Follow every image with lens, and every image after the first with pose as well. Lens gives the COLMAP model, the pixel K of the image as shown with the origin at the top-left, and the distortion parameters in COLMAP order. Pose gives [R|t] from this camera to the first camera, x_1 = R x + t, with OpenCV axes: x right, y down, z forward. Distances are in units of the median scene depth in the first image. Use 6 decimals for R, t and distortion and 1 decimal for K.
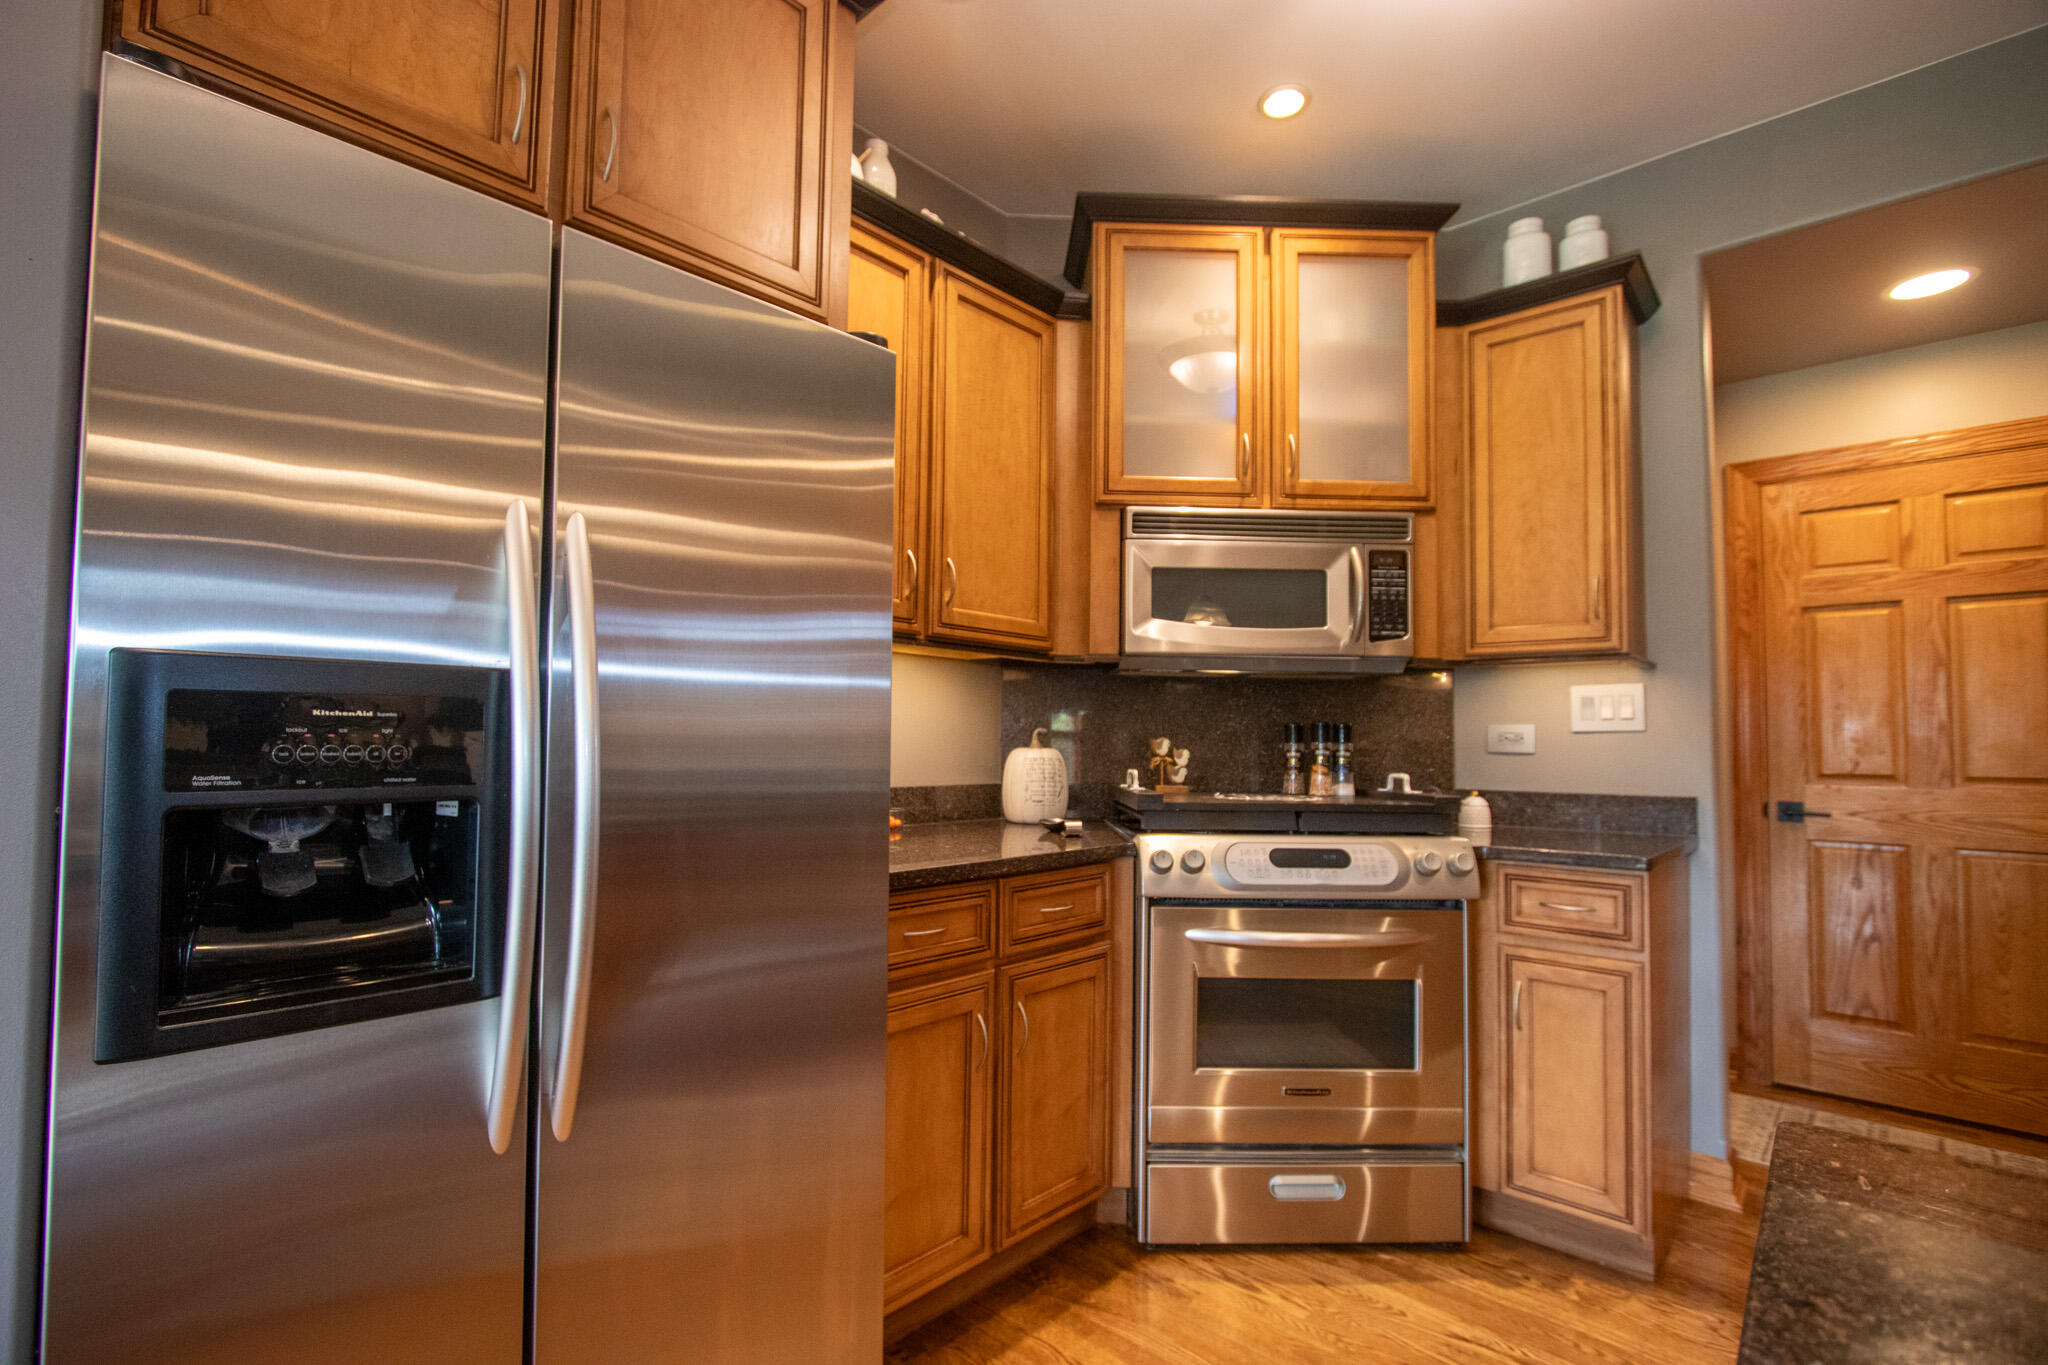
lens RADIAL K [[936.0, 0, 1014.7], [0, 936.0, 700.0], [0, 0, 1]] dist [-0.013415, 0.001136]
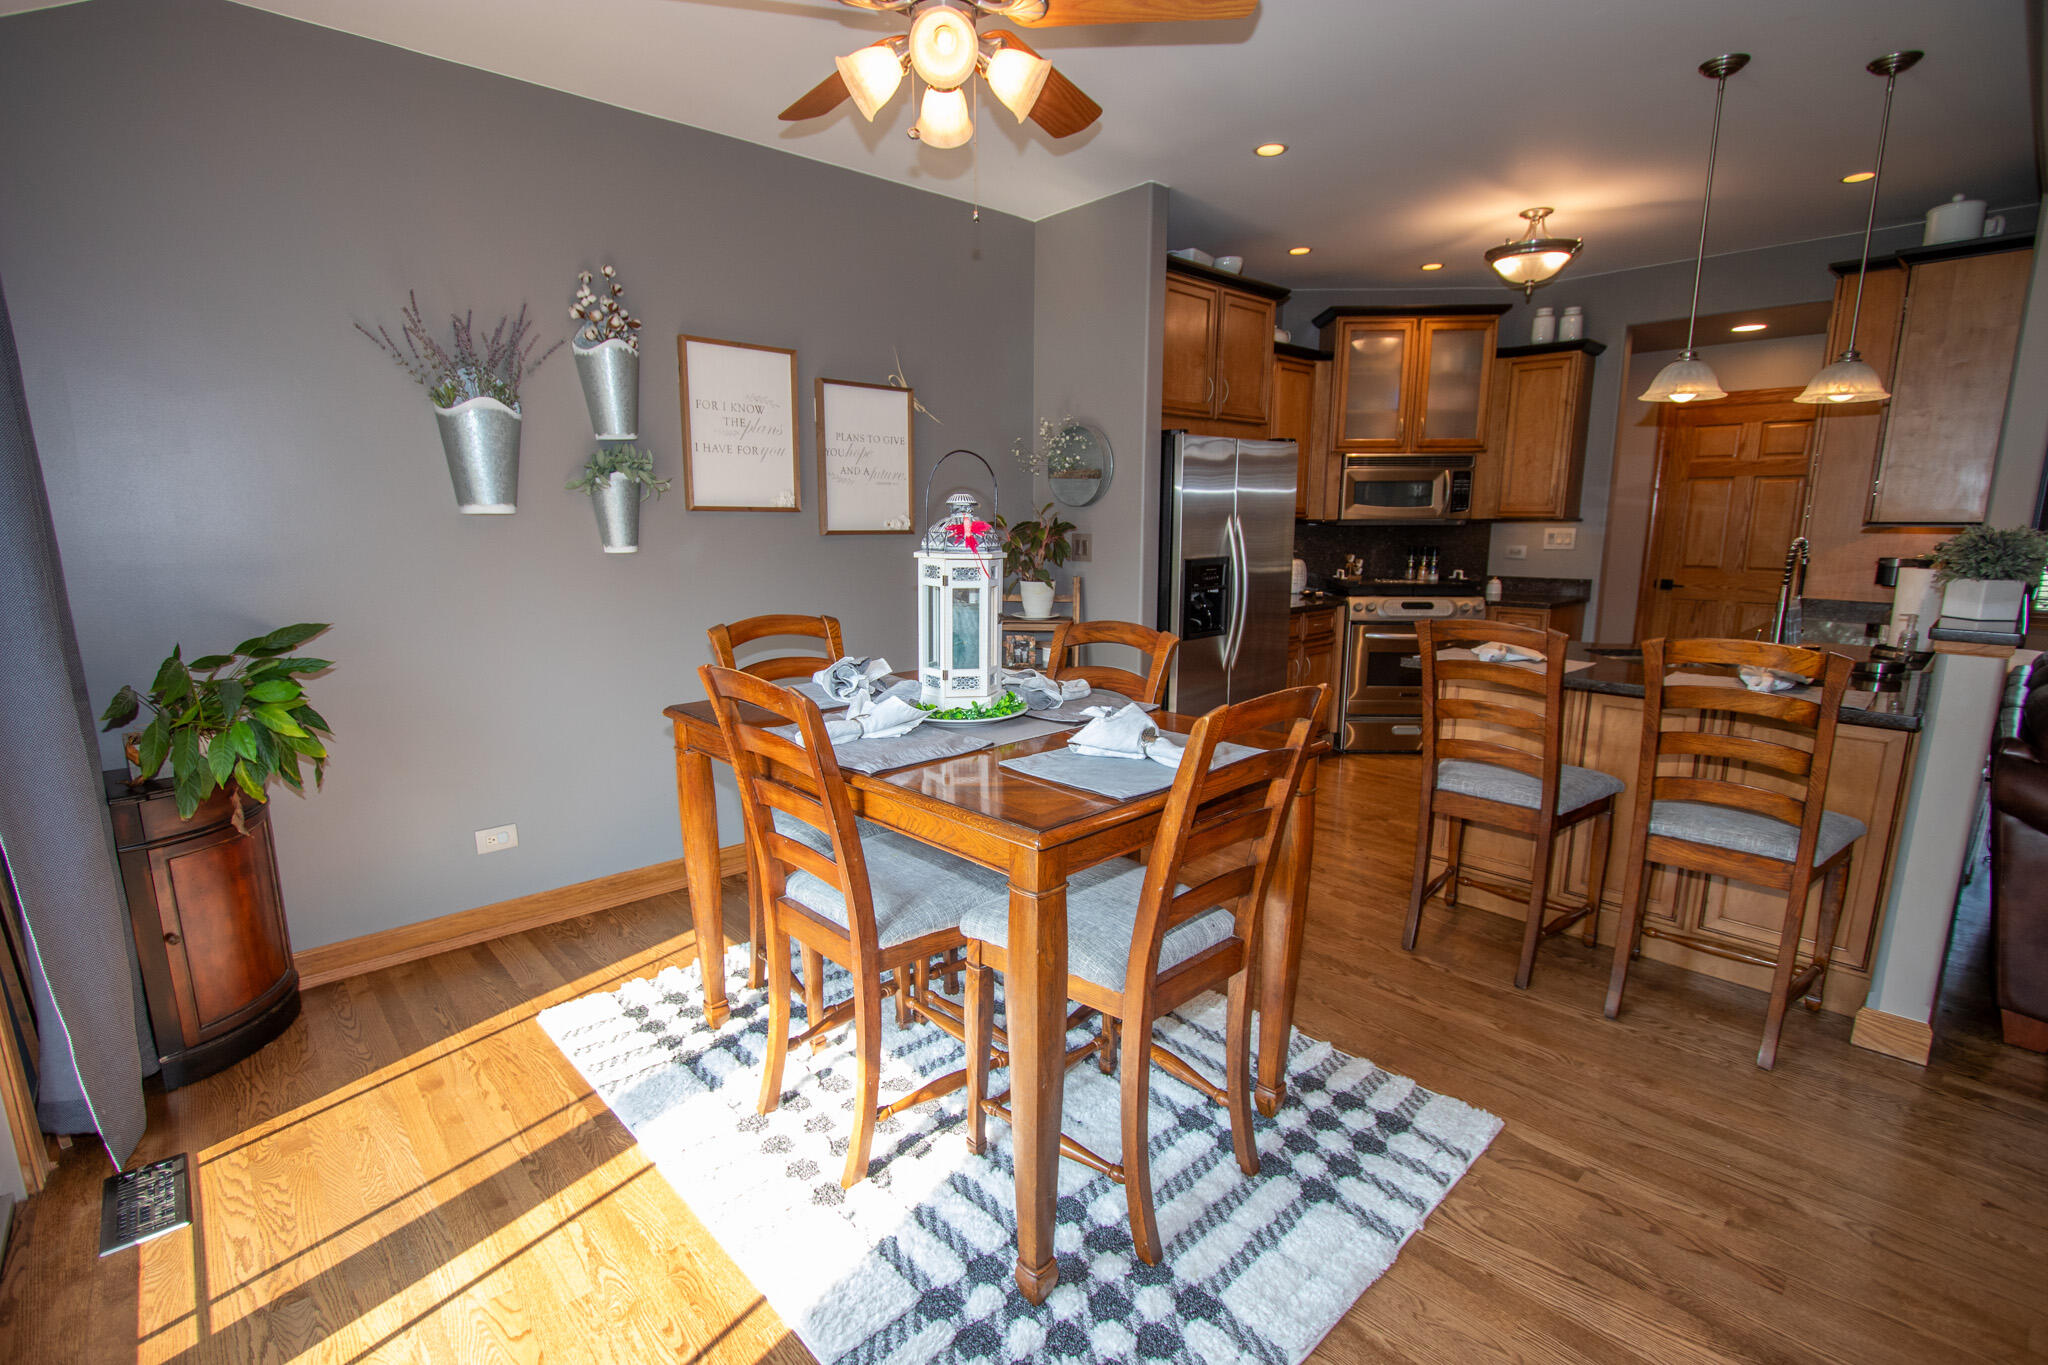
lens RADIAL K [[936.0, 0, 1014.7], [0, 936.0, 700.0], [0, 0, 1]] dist [-0.013415, 0.001136]
pose [[0.996421, -0.000415, -0.084524, -0.486404], [0.020718, 0.970682, 0.239471, -0.184893], [0.081946, -0.240365, 0.967217, -1.395733]]
